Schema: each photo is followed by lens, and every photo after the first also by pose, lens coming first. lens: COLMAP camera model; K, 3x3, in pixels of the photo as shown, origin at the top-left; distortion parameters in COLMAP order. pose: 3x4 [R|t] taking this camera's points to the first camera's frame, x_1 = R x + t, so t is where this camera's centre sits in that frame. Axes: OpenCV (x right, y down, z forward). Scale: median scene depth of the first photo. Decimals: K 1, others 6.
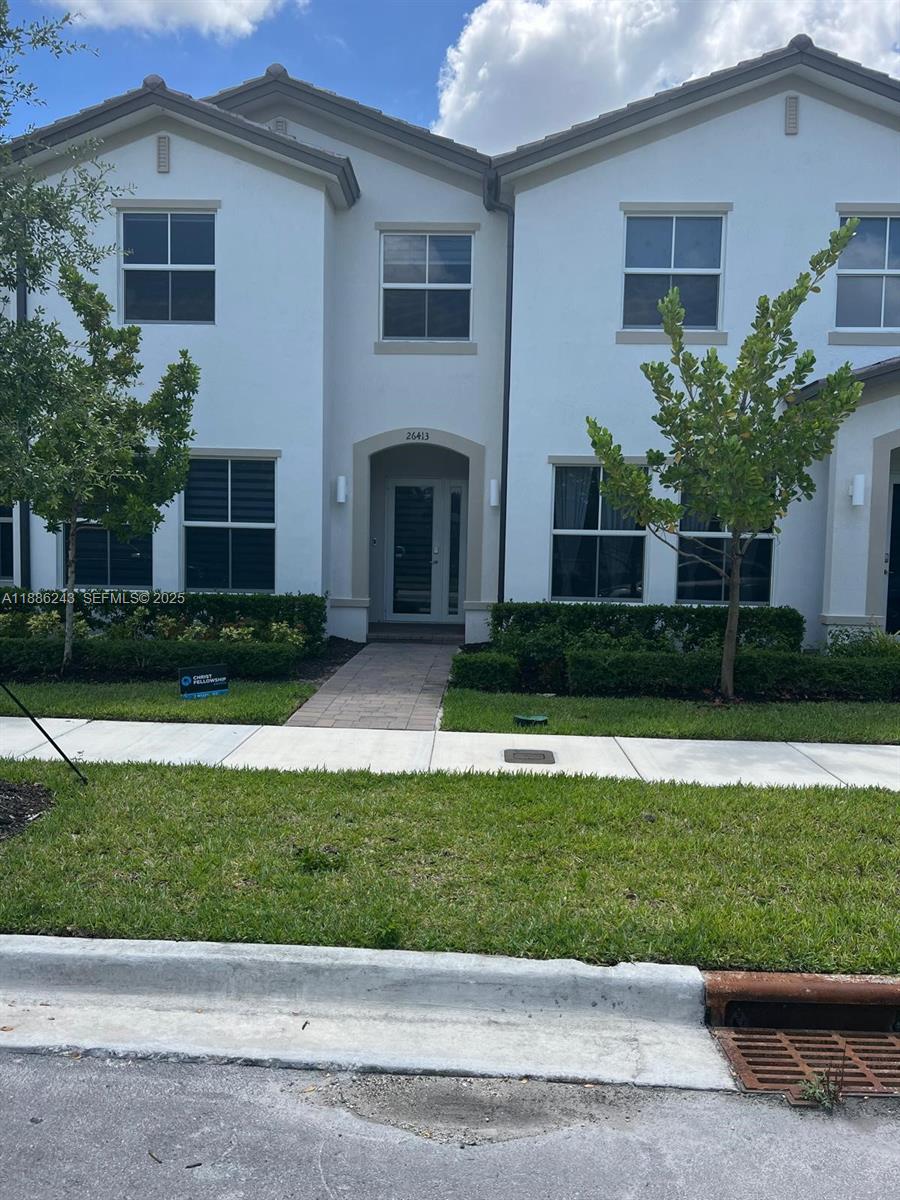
lens RADIAL K [[899.2, 0, 450.0], [0, 899.2, 600.0], [0, 0, 1]] dist [0.085588, -0.117648]
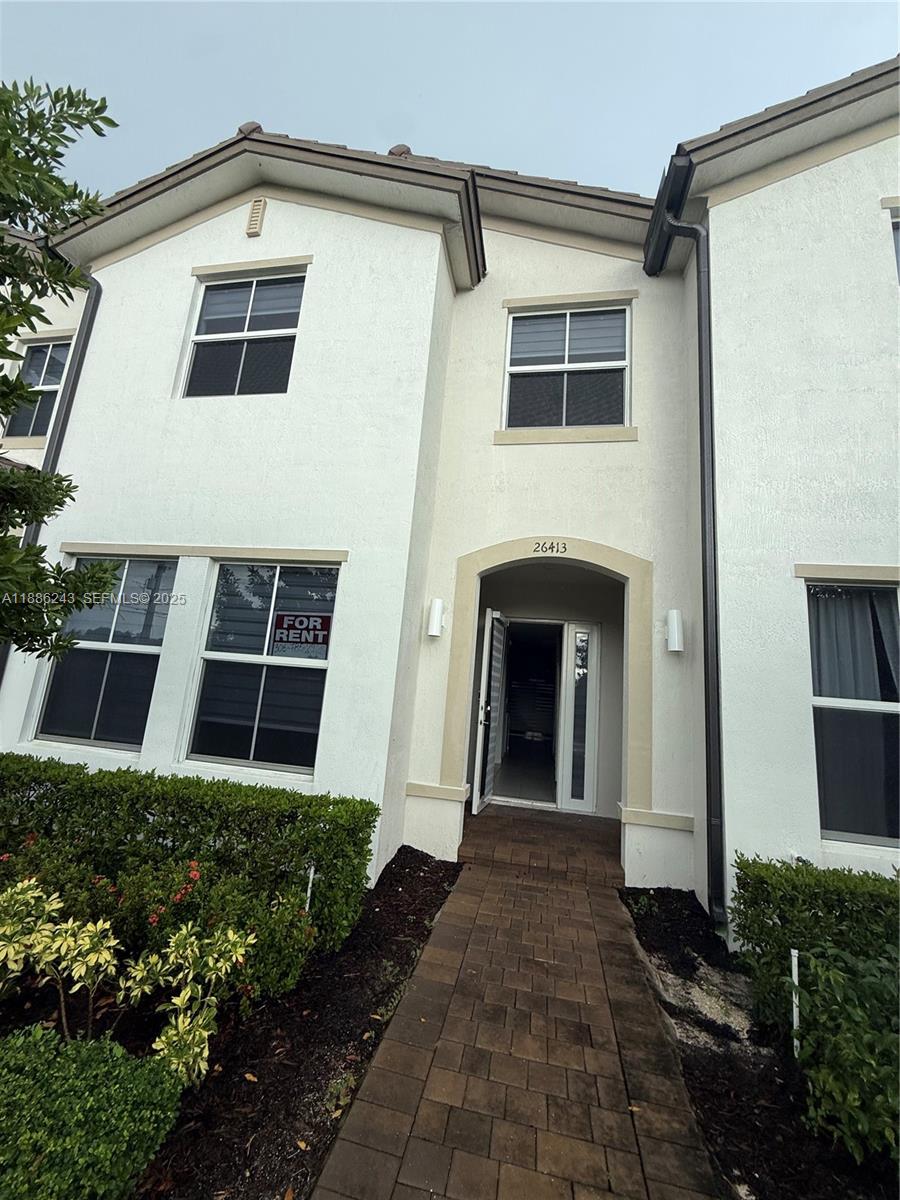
lens RADIAL K [[480.6, 0, 450.9], [0, 480.6, 594.5], [0, 0, 1]] dist [0.001757, 0.000019]
pose [[0.988037, 0.030477, -0.151174, -0.055522], [-0.071144, 0.959810, -0.271484, -0.042602], [0.136824, 0.278992, 0.950496, 0.662092]]
